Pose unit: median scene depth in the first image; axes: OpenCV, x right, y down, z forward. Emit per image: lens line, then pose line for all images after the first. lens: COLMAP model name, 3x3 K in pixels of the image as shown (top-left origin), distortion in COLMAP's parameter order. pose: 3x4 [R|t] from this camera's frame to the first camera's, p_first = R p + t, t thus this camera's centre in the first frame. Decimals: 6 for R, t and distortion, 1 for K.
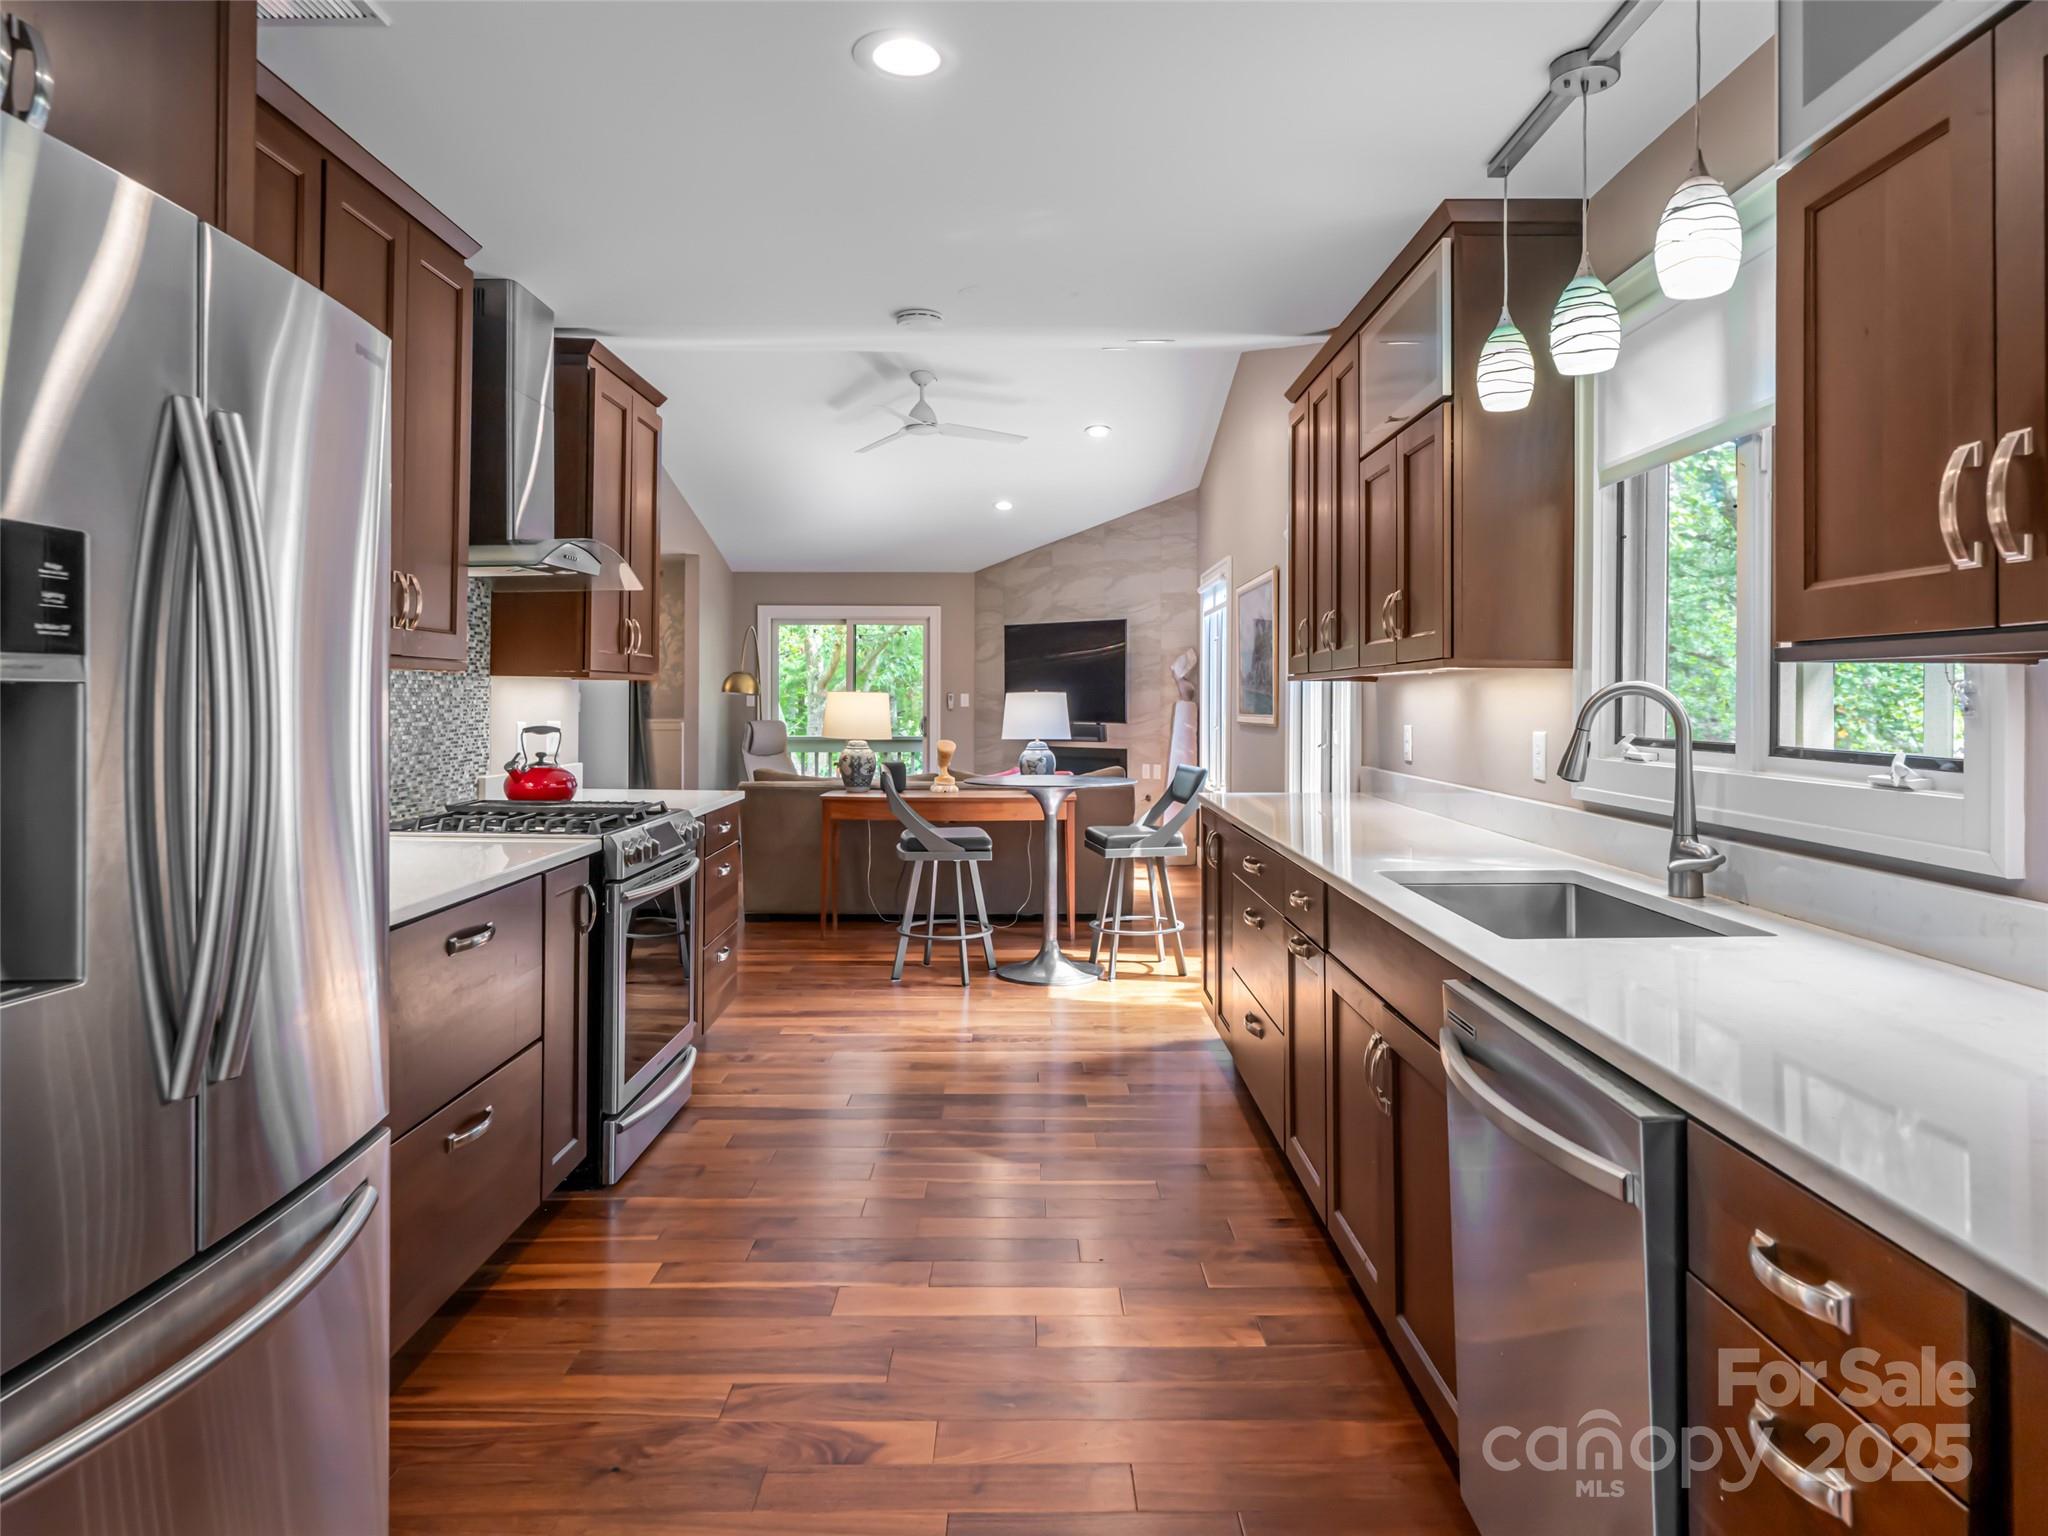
lens RADIAL K [[1287.7, 0, 1026.7], [0, 1287.7, 743.1], [0, 0, 1]] dist [0.002919, 0.000821]
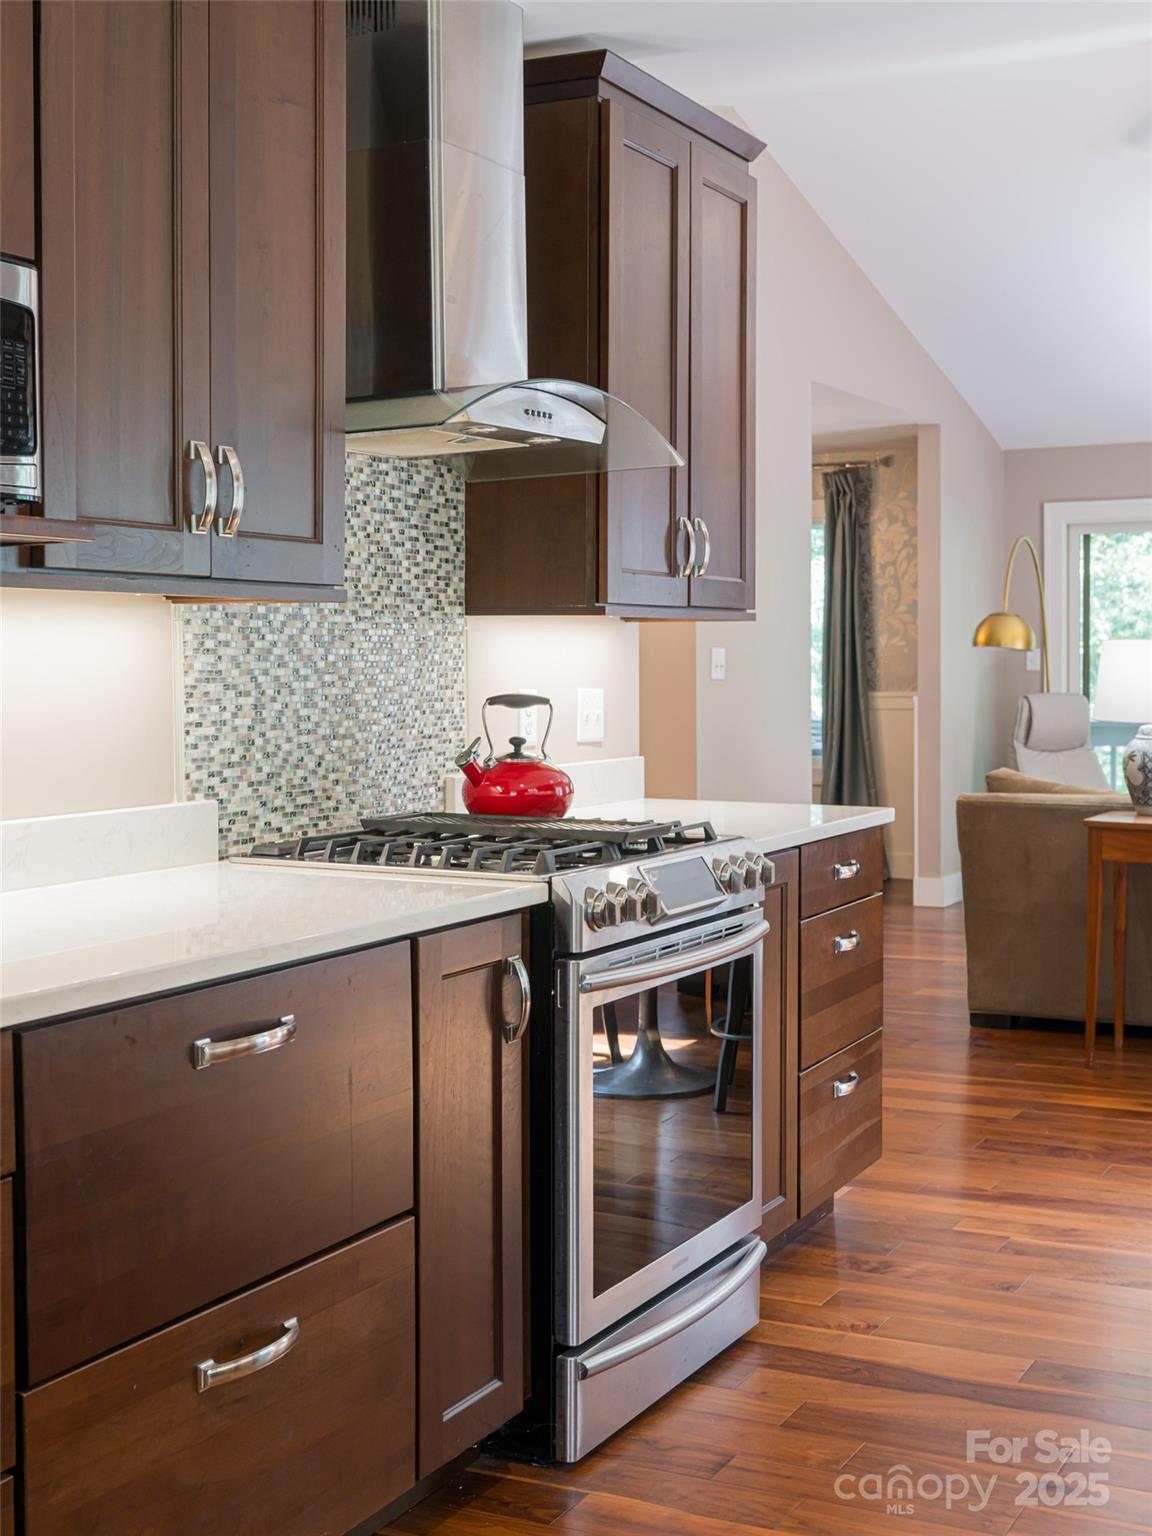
lens RADIAL K [[2007.8, 0, 576.0], [0, 2007.8, 768.0], [0, 0, 1]] dist [0.000849, -0.019616]
pose [[0.887289, 0.014774, -0.460978, 0.082409], [-0.006729, 0.999795, 0.019091, 0.003078], [0.461165, -0.013837, 0.887206, 0.146027]]
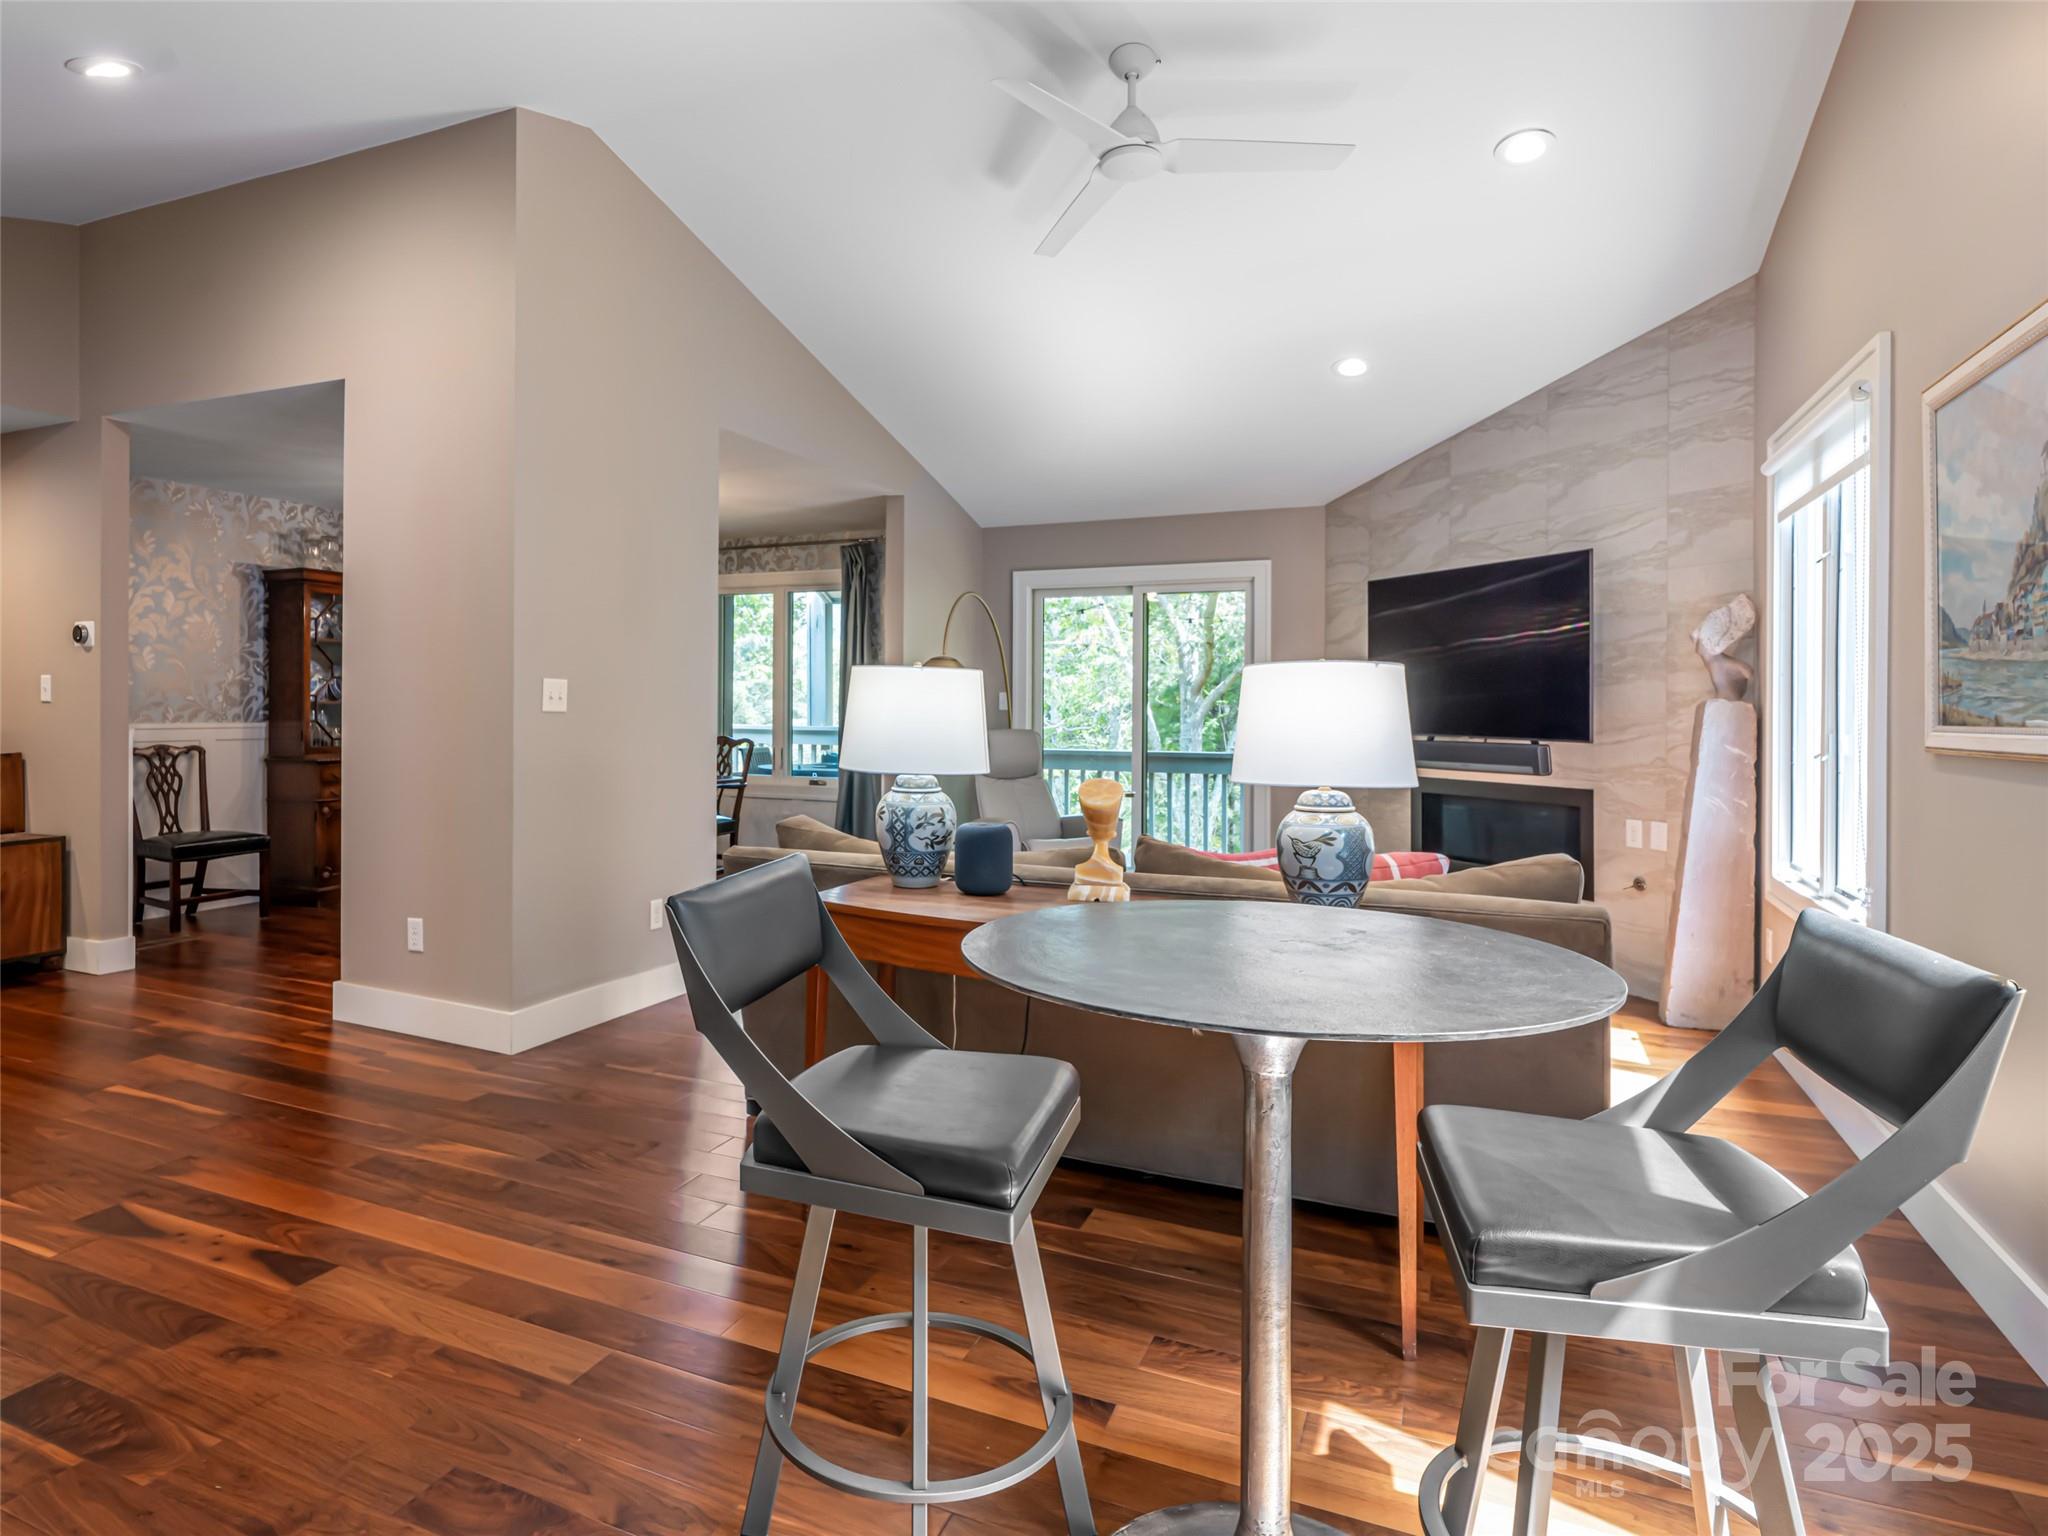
lens RADIAL K [[1121.3, 0, 952.4], [0, 1121.3, 705.4], [0, 0, 1]] dist [-0.003056, 0.000332]
pose [[0.902867, 0.003116, -0.429909, 0.083513], [-0.020260, 0.999171, -0.035307, -0.019956], [0.429443, 0.040588, 0.902181, 1.038606]]
